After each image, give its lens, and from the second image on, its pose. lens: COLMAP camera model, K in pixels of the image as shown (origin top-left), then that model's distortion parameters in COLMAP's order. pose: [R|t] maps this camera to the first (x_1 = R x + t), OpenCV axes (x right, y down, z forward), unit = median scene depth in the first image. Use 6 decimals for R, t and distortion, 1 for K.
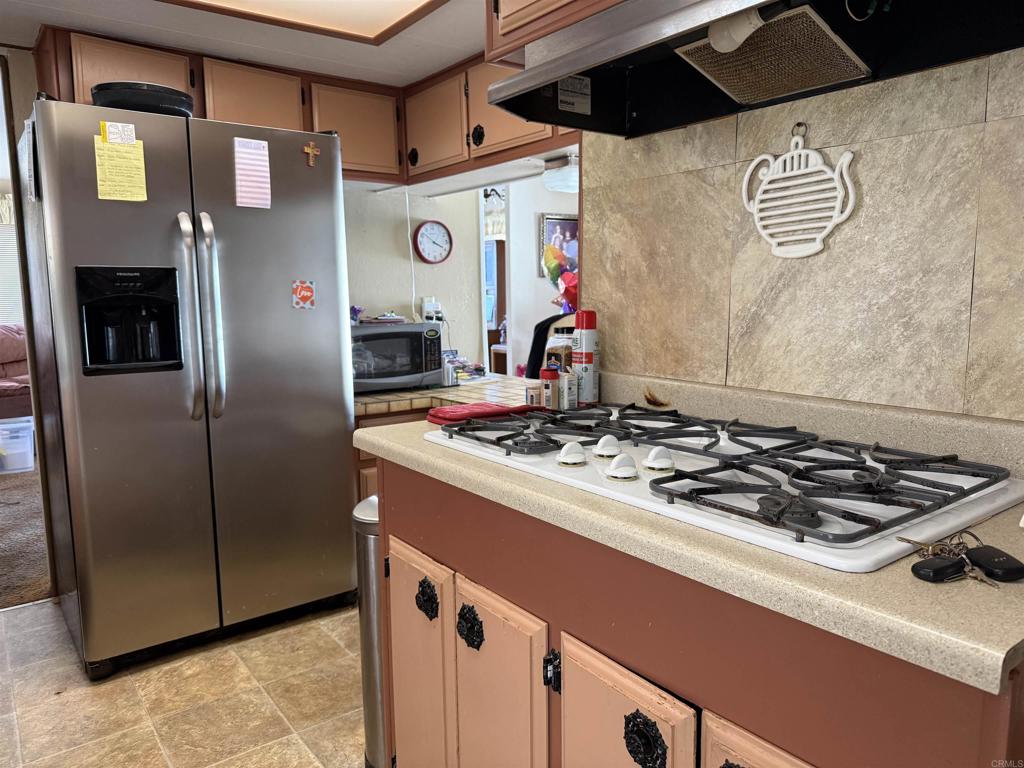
lens RADIAL K [[718.0, 0, 501.2], [0, 718.0, 388.1], [0, 0, 1]] dist [0.072006, -0.106203]
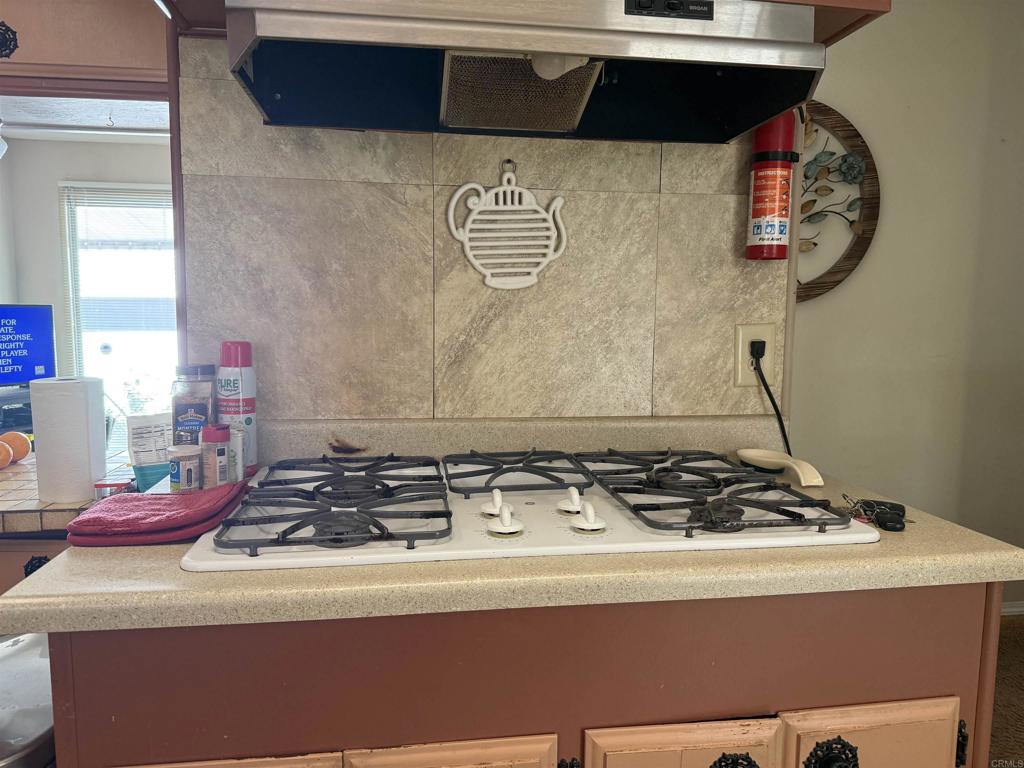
lens RADIAL K [[718.0, 0, 510.9], [0, 718.0, 392.6], [0, 0, 1]] dist [0.072006, -0.106203]
pose [[0.472148, -0.089702, 0.876943, -0.509952], [0.104854, 0.993461, 0.045167, -0.075891], [-0.875261, 0.070625, 0.478467, 0.503456]]
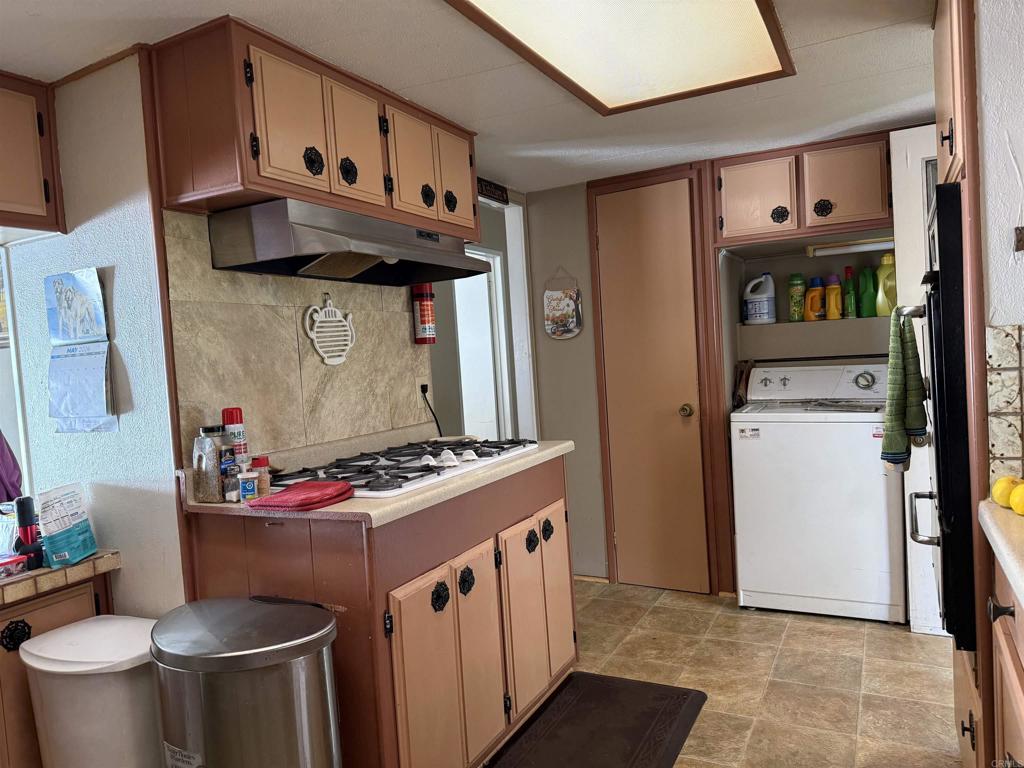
lens RADIAL K [[718.0, 0, 522.6], [0, 718.0, 392.7], [0, 0, 1]] dist [0.072006, -0.106203]
pose [[-0.456552, -0.006470, 0.889673, -1.402364], [0.187426, 0.976833, 0.103285, -0.205860], [-0.869731, 0.213903, -0.444763, 1.386130]]
